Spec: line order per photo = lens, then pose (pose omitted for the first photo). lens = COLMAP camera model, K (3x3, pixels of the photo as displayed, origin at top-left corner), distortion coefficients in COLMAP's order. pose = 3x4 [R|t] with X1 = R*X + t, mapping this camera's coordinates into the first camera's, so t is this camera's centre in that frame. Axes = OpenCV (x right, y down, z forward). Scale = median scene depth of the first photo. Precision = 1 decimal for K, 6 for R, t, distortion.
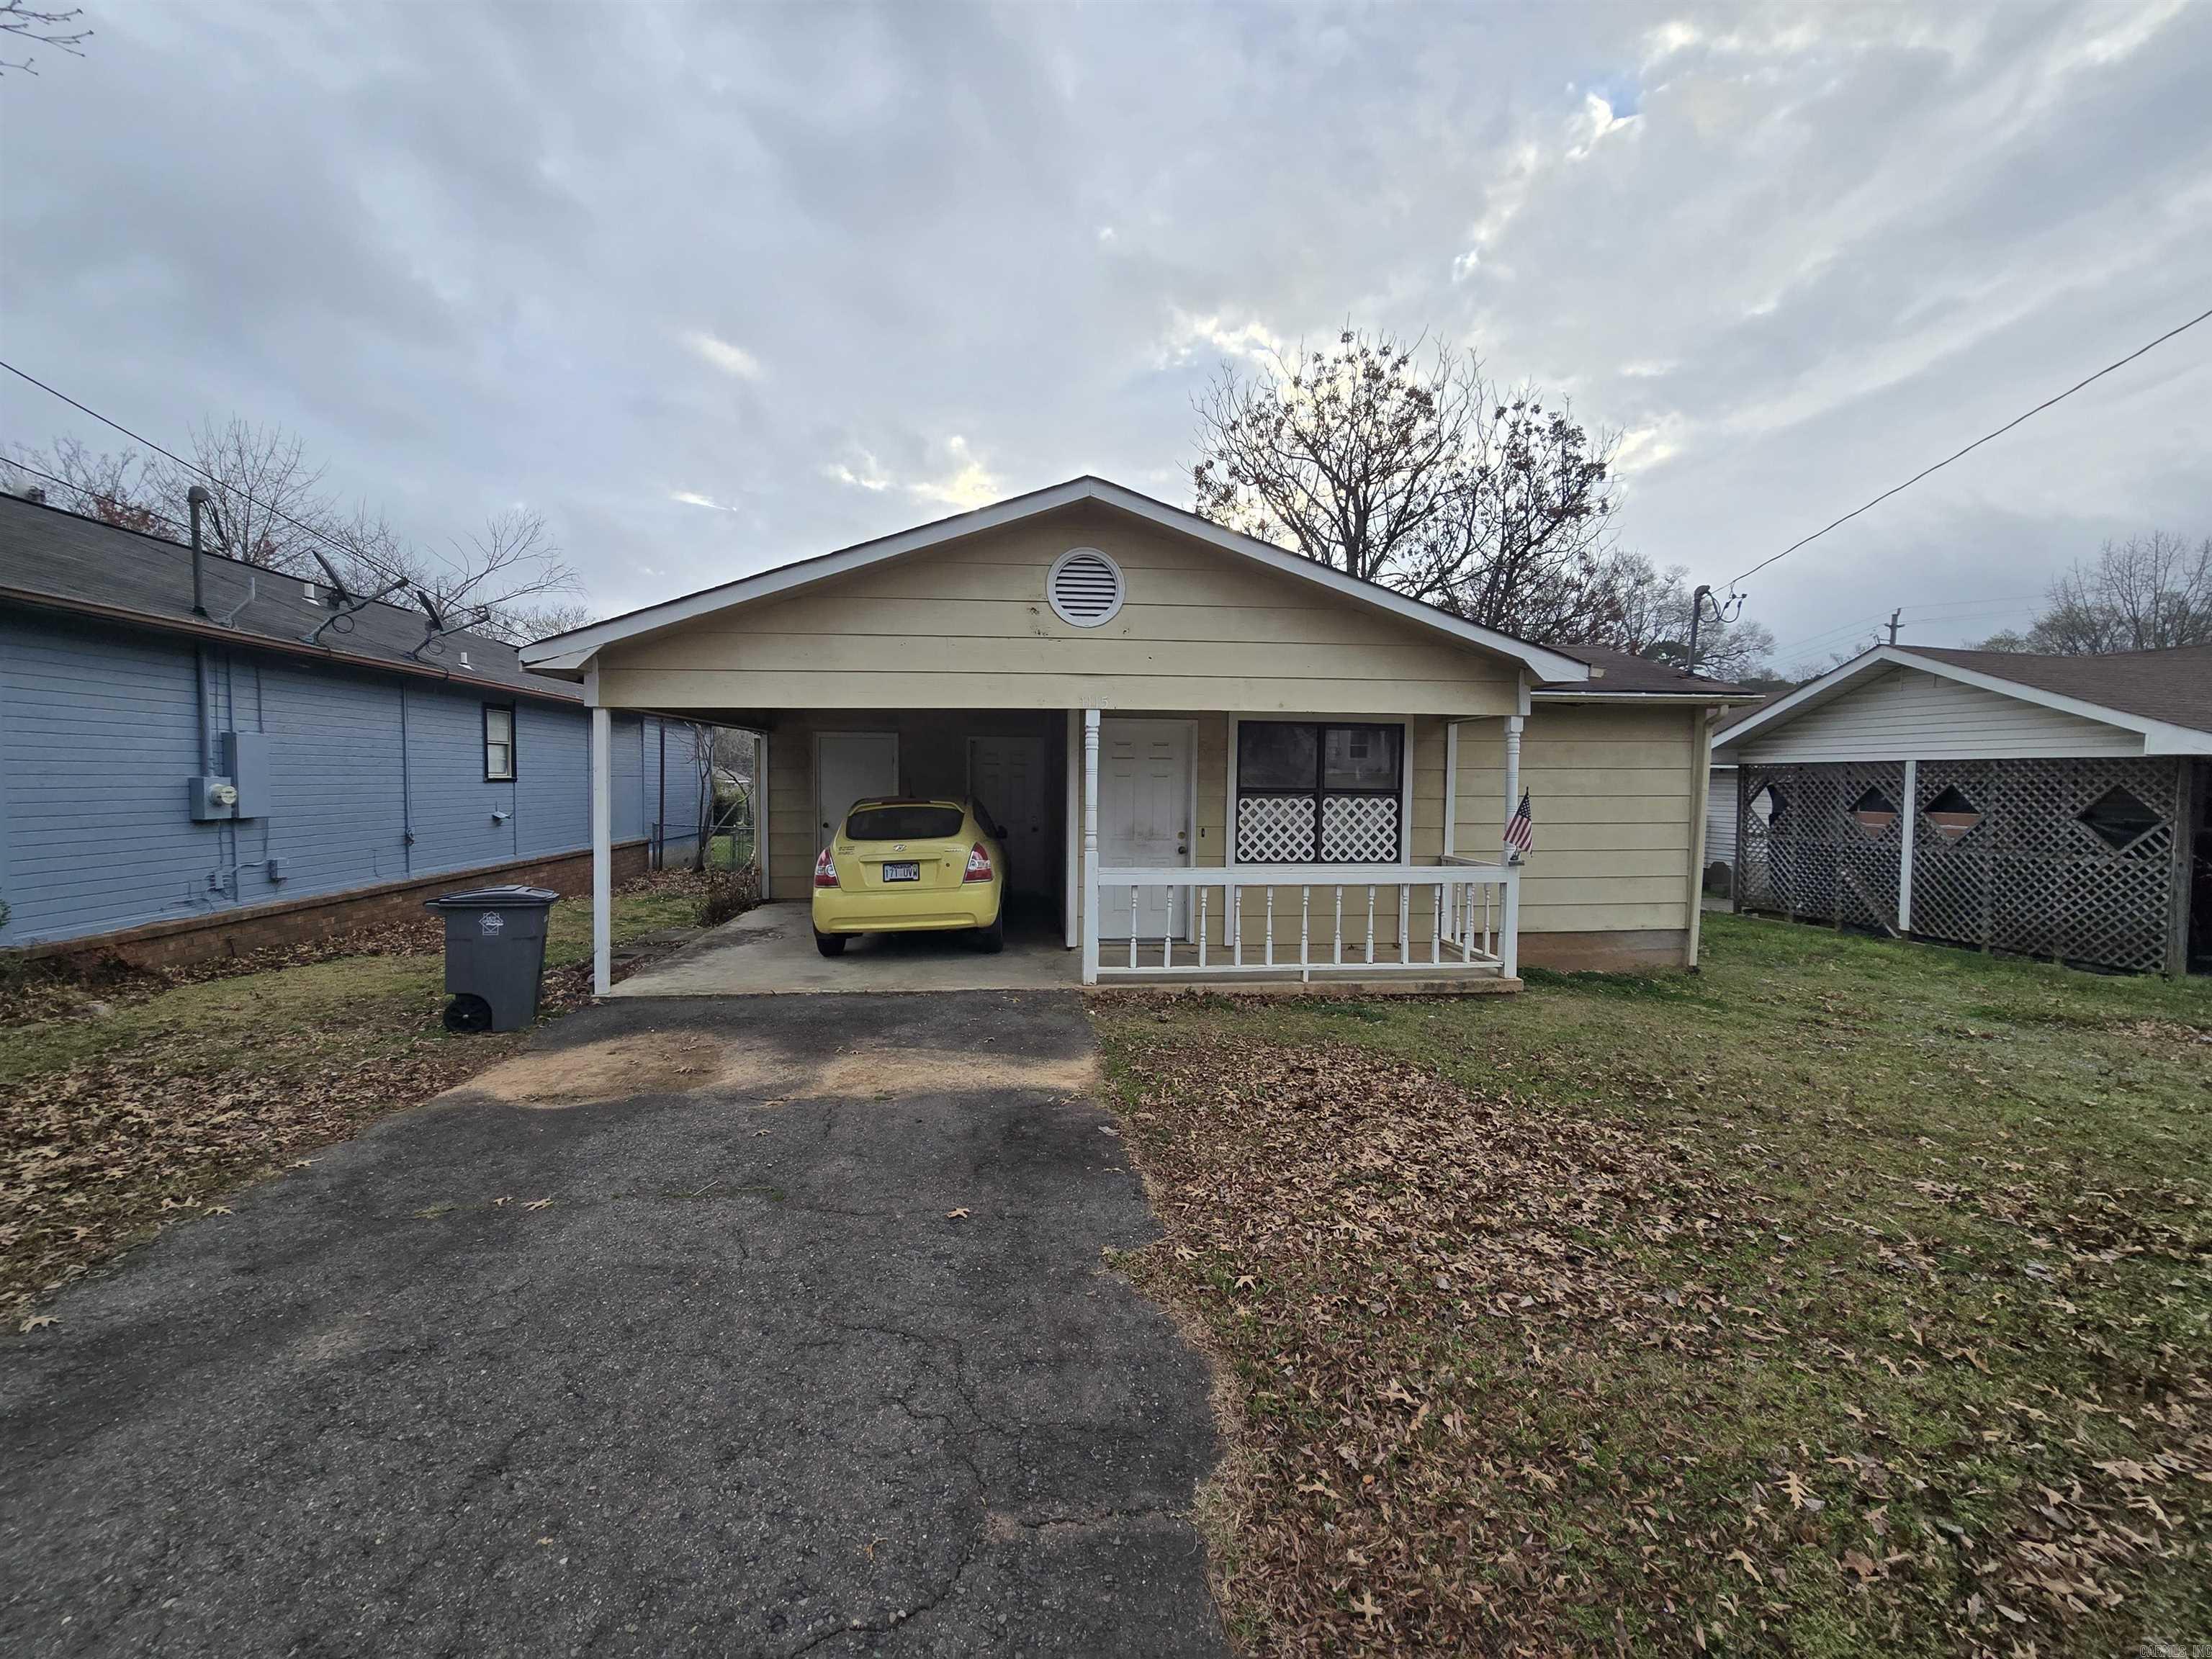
lens RADIAL K [[914.2, 0, 1101.2], [0, 914.2, 821.7], [0, 0, 1]] dist [-0.001182, -0.000479]
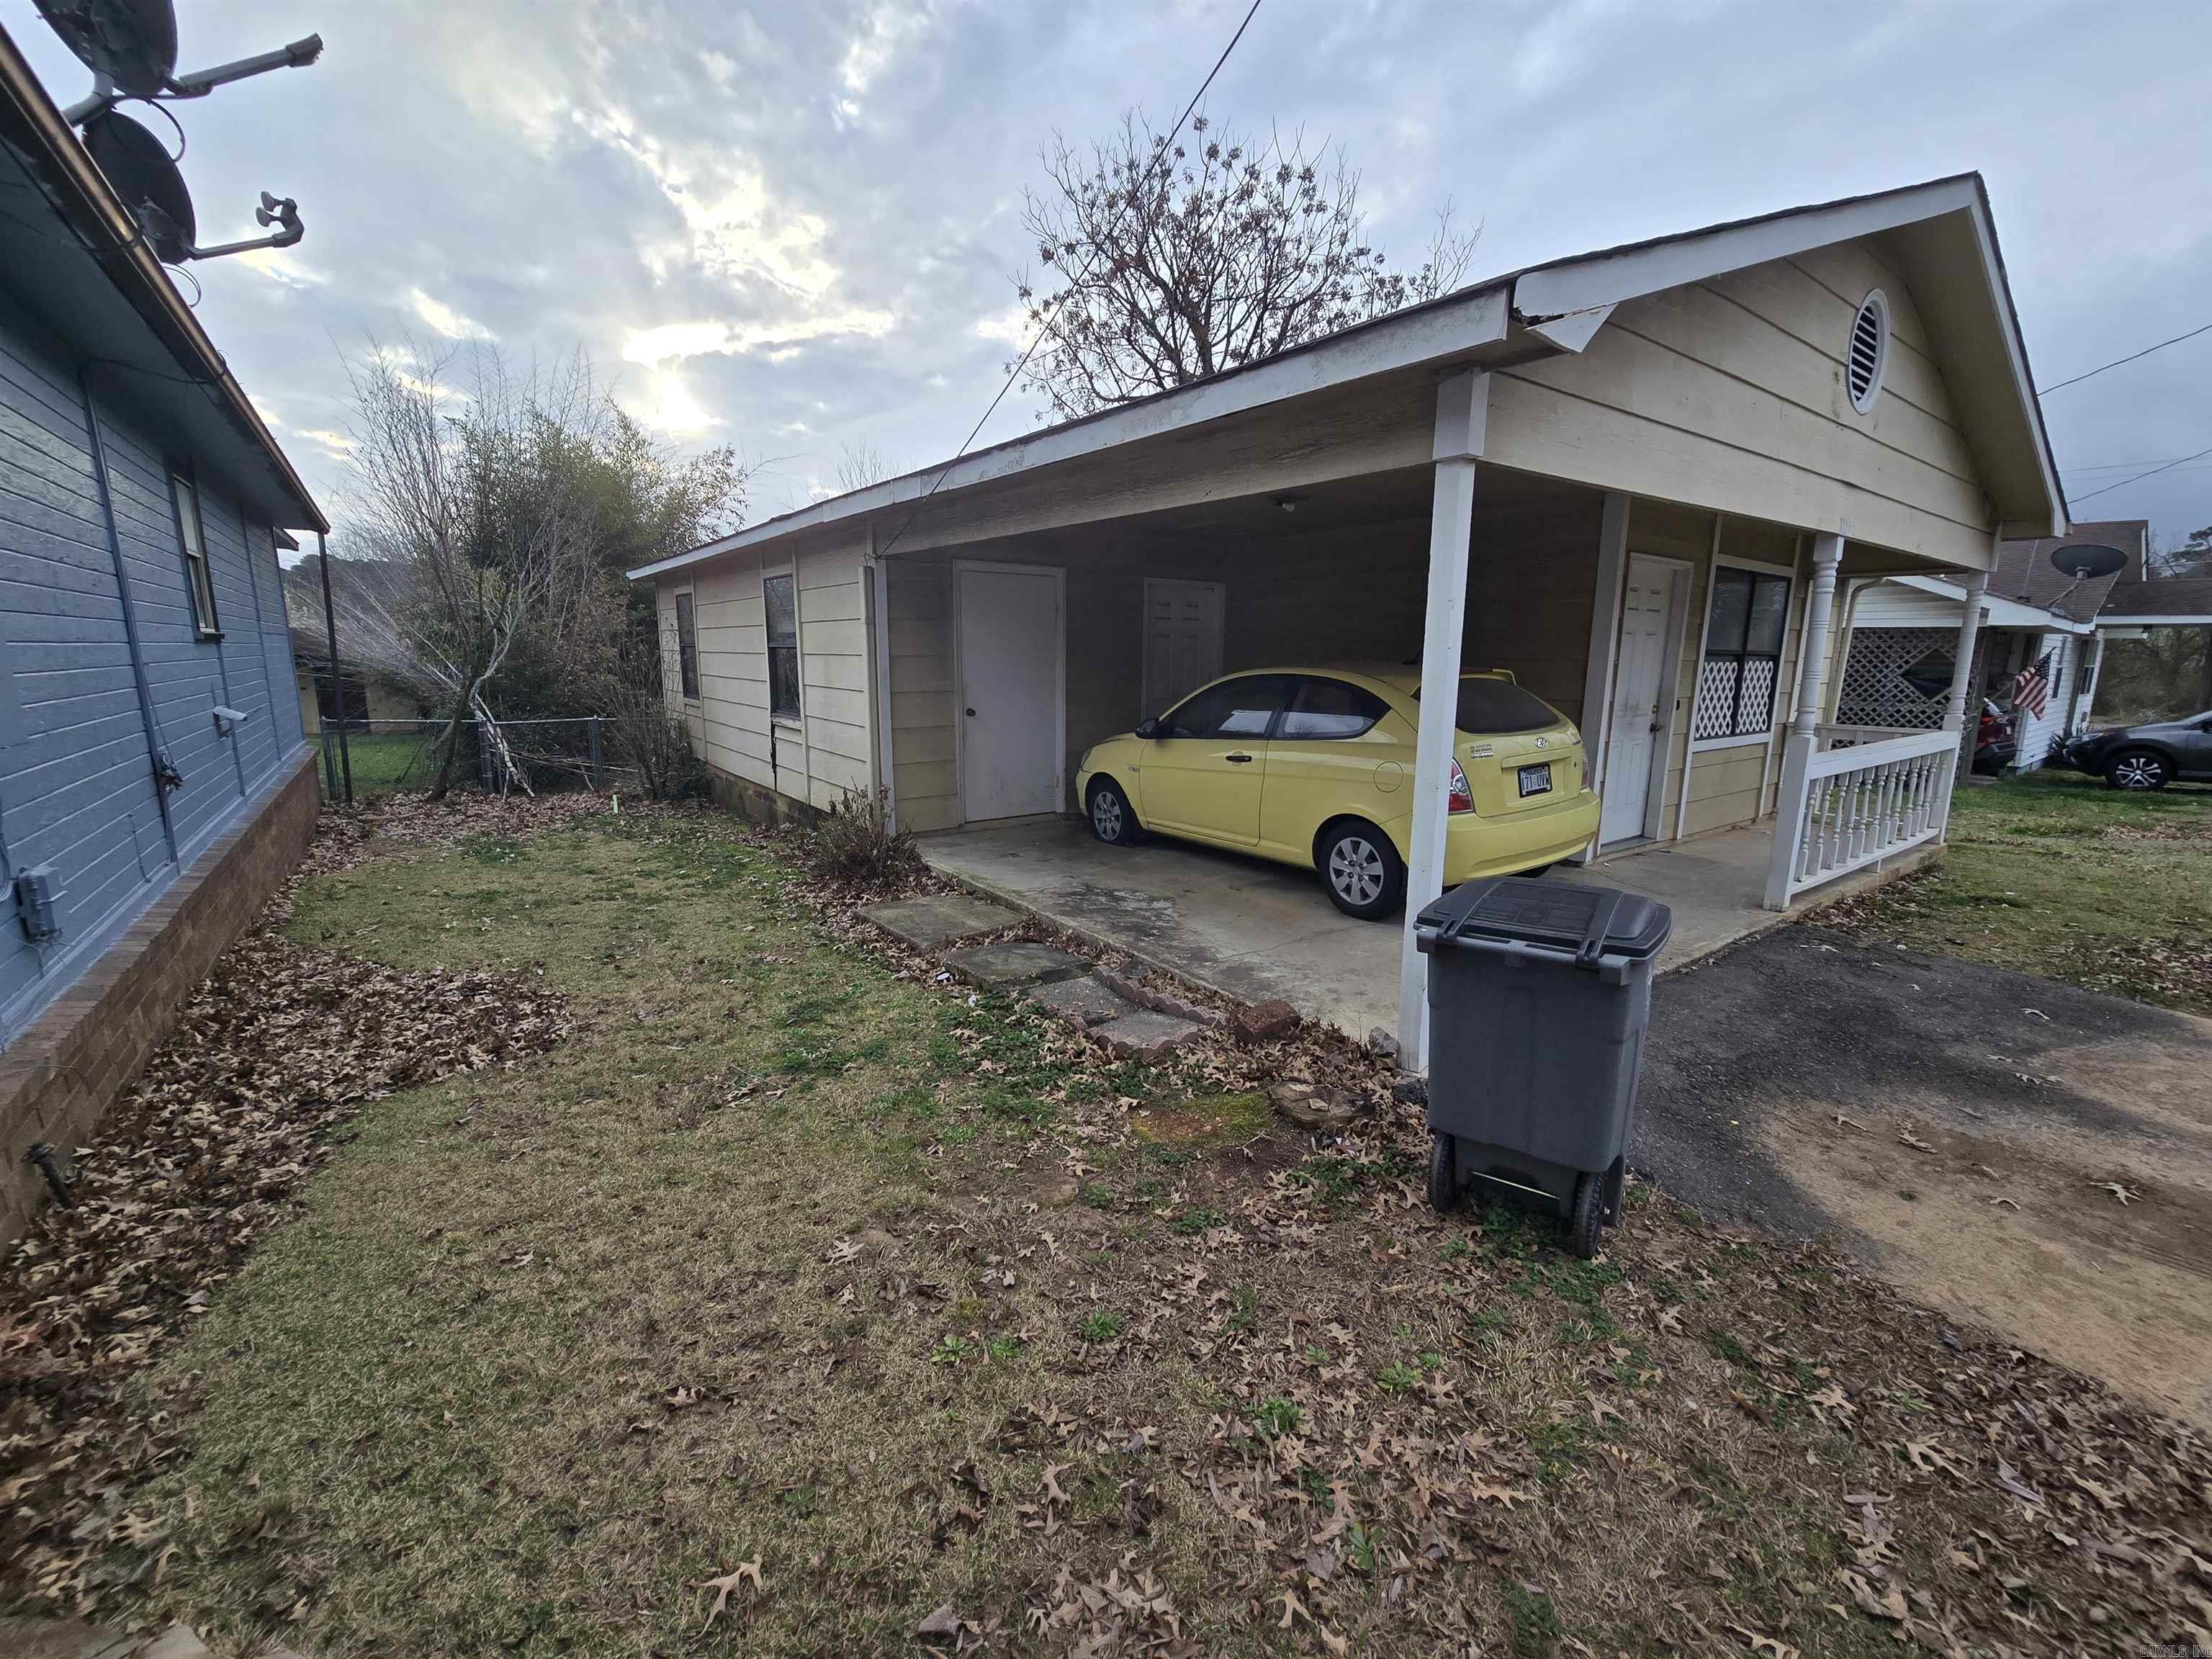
lens RADIAL K [[914.2, 0, 1101.2], [0, 914.2, 821.7], [0, 0, 1]] dist [-0.001182, -0.000479]
pose [[0.868116, -0.091803, 0.487799, -0.734999], [0.021817, 0.988855, 0.147273, -0.017070], [-0.495882, -0.117208, 0.860443, 0.530720]]
